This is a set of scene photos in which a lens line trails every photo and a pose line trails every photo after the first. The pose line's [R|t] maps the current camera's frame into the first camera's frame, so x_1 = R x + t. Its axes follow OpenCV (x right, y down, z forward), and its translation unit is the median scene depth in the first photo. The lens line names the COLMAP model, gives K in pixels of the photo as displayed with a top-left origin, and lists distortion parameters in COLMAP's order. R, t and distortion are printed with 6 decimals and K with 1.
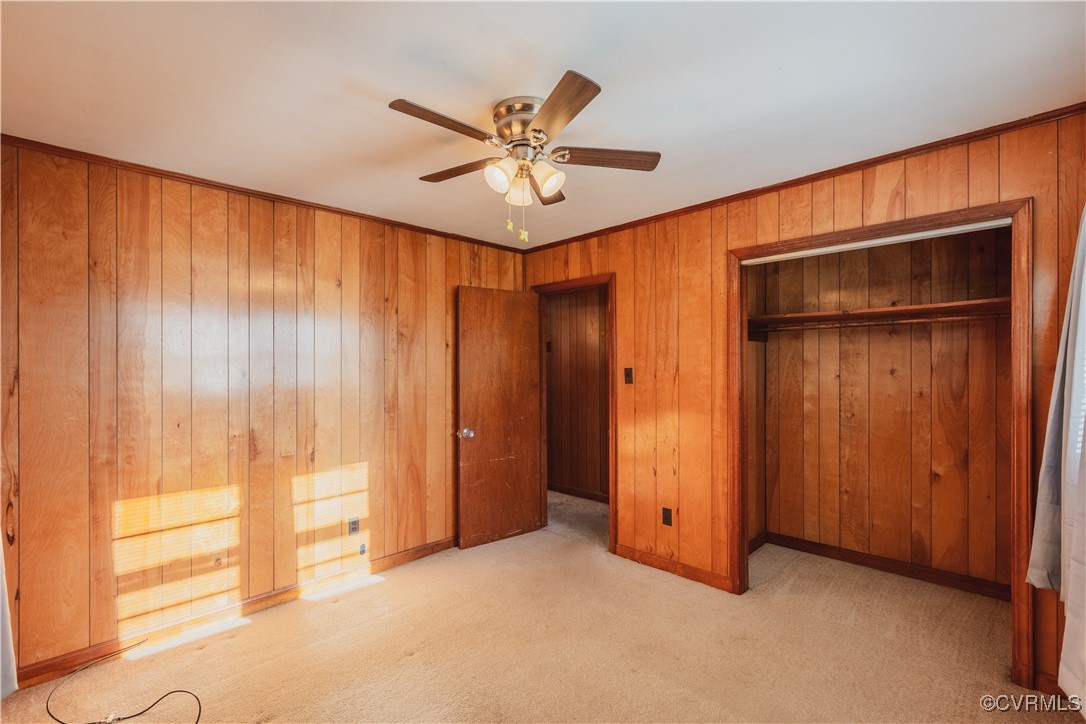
lens RADIAL K [[486.8, 0, 537.6], [0, 486.8, 364.6], [0, 0, 1]] dist [0.000461, -0.000438]
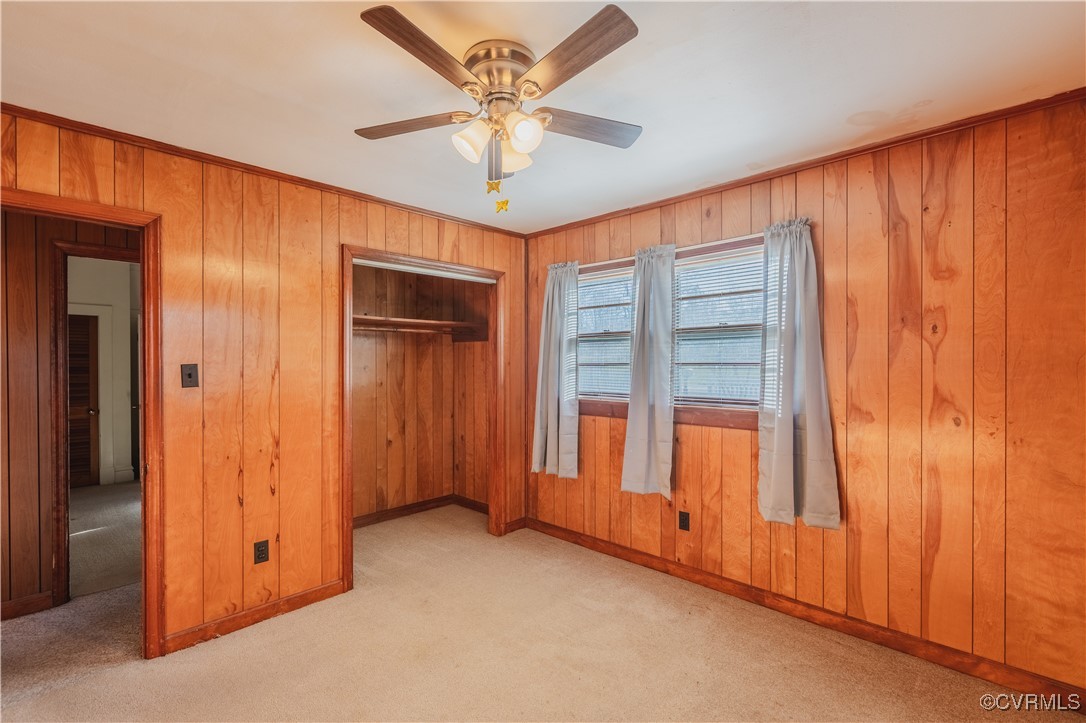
lens RADIAL K [[486.8, 0, 531.1], [0, 486.8, 363.7], [0, 0, 1]] dist [0.000461, -0.000438]
pose [[-0.016788, 0.003550, 0.999853, -0.562684], [0.000837, 0.999993, -0.003537, 0.010096], [-0.999859, 0.000778, -0.016791, 0.605111]]
